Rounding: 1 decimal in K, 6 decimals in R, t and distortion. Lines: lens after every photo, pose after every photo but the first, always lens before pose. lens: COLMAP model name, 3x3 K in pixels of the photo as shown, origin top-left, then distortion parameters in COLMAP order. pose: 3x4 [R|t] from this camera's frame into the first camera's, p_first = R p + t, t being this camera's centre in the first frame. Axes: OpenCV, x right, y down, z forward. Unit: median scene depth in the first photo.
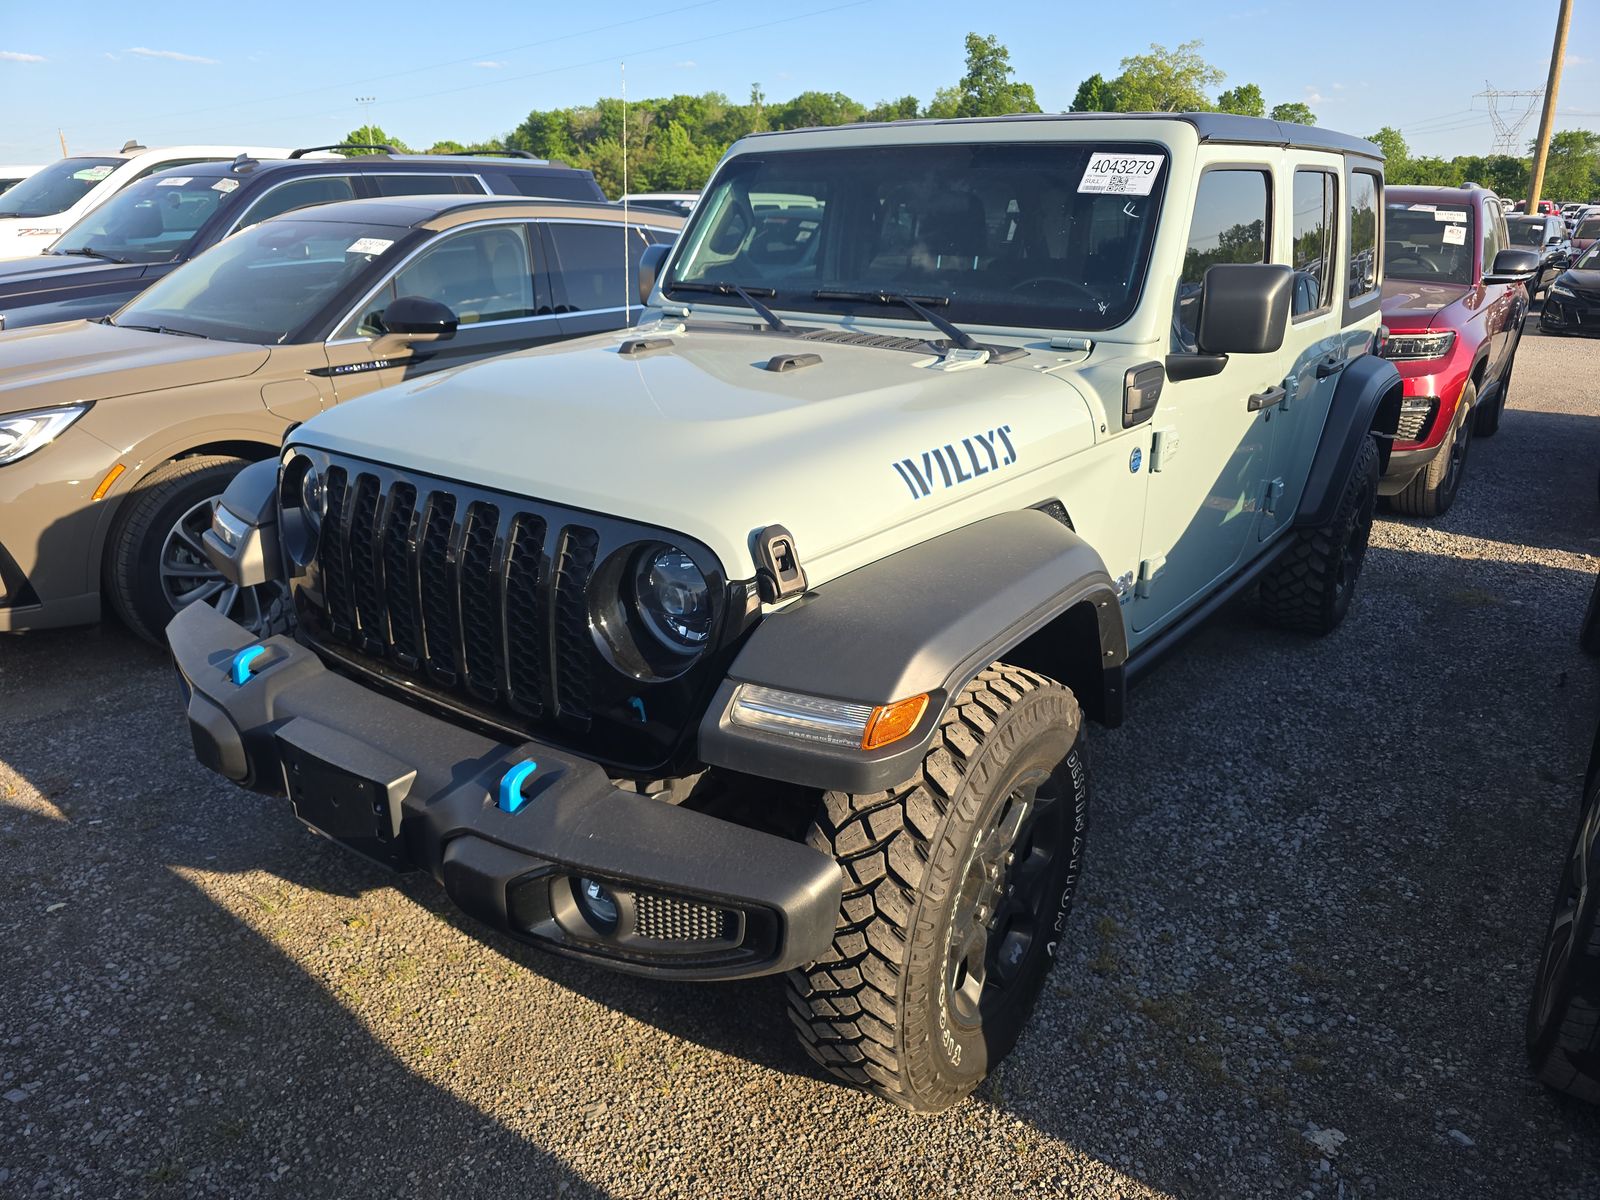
lens RADIAL K [[1081.0, 0, 806.5], [0, 1081.0, 597.2], [0, 0, 1]] dist [0.058811, -0.055385]
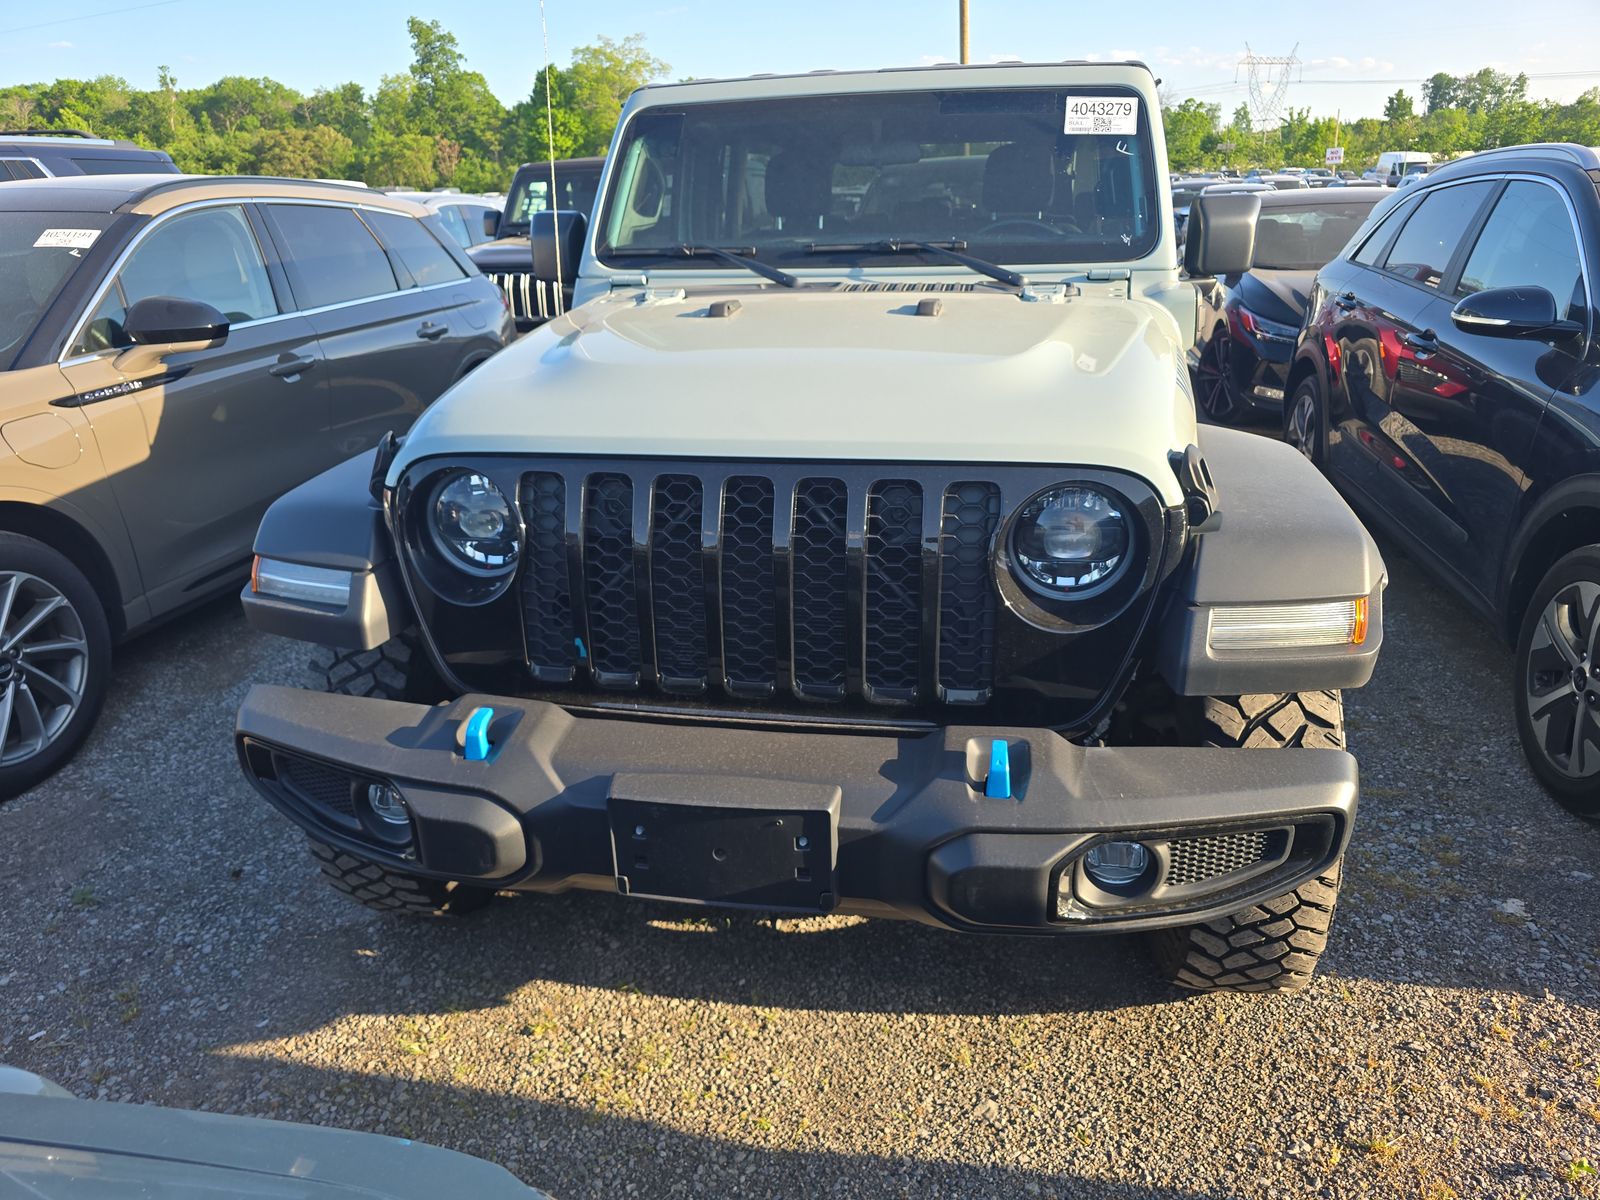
lens RADIAL K [[1077.3, 0, 800.0], [0, 1077.3, 600.0], [0, 0, 1]] dist [0.053088, -0.053382]
pose [[0.899743, -0.180700, 0.397253, -0.453119], [0.176318, 0.983168, 0.047871, -0.022923], [-0.399216, 0.026971, 0.916460, 0.144012]]
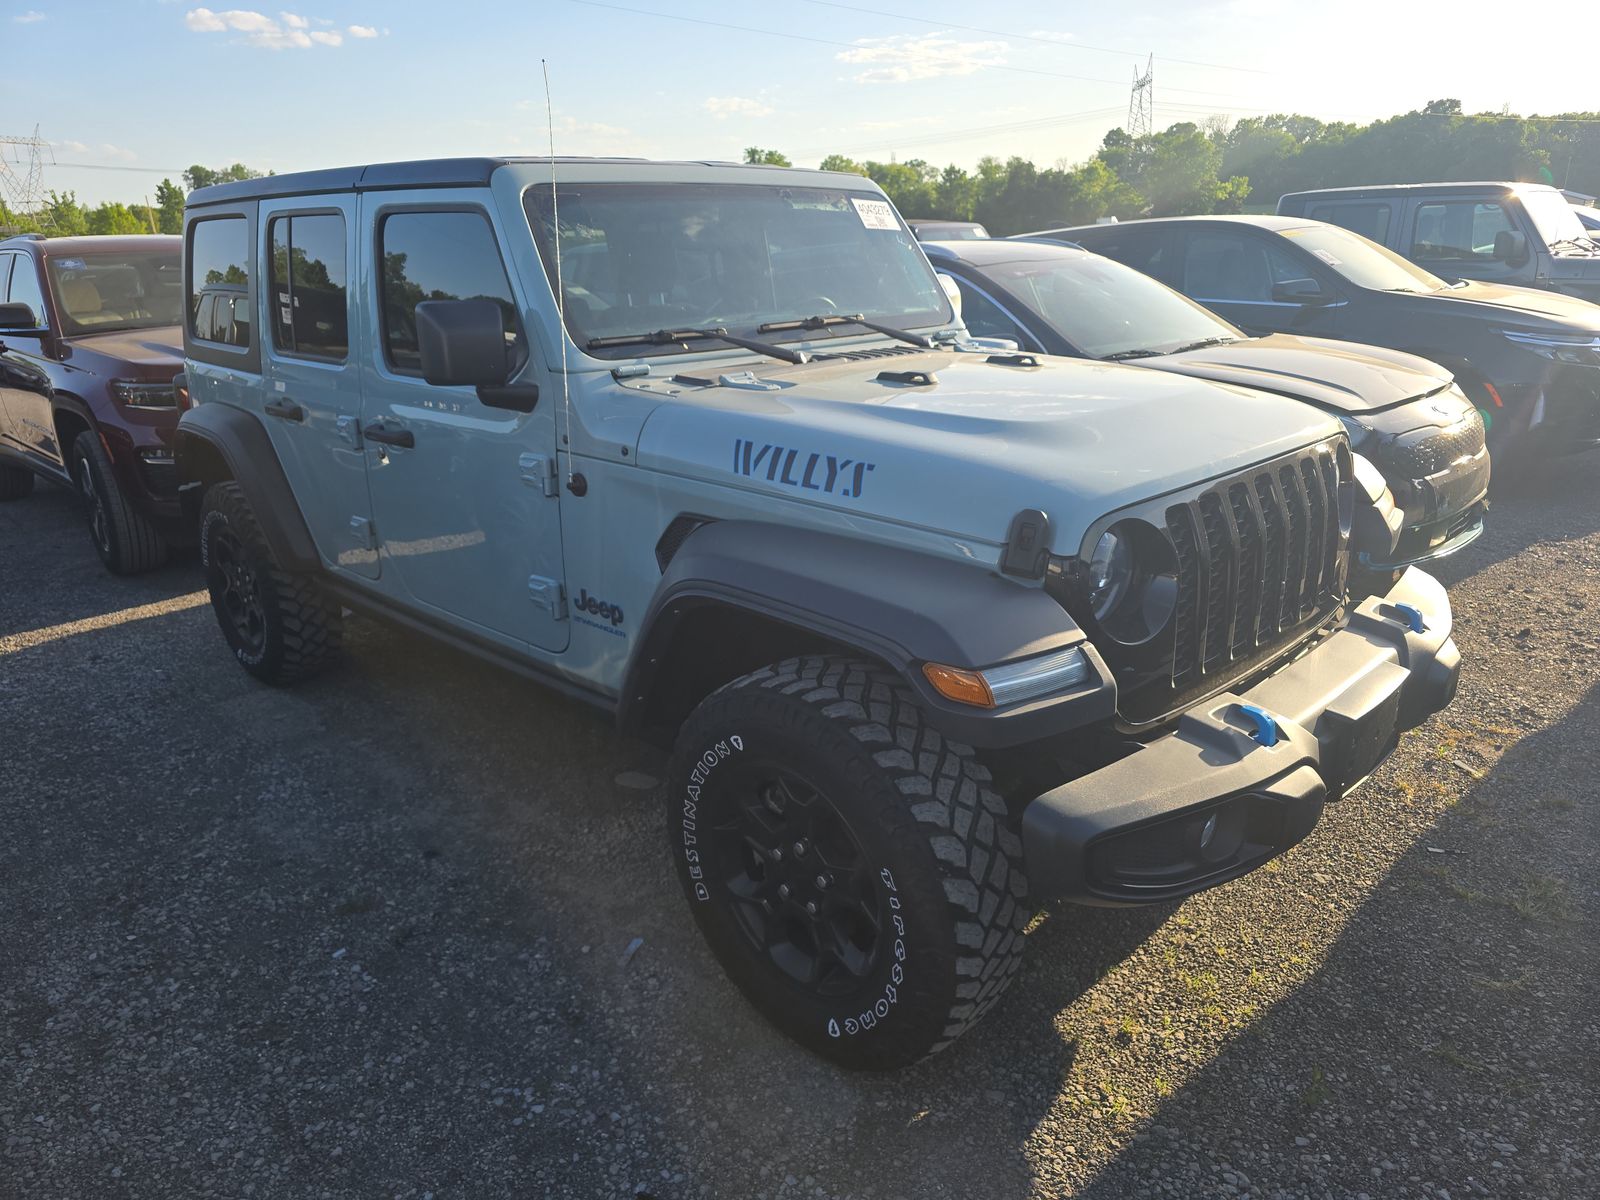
lens RADIAL K [[1081.0, 0, 806.5], [0, 1081.0, 597.2], [0, 0, 1]] dist [0.058811, -0.055385]
pose [[0.148034, -0.313990, 0.937815, -1.060254], [0.358245, 0.900887, 0.245078, -0.299890], [-0.921817, 0.299688, 0.245847, 0.828771]]
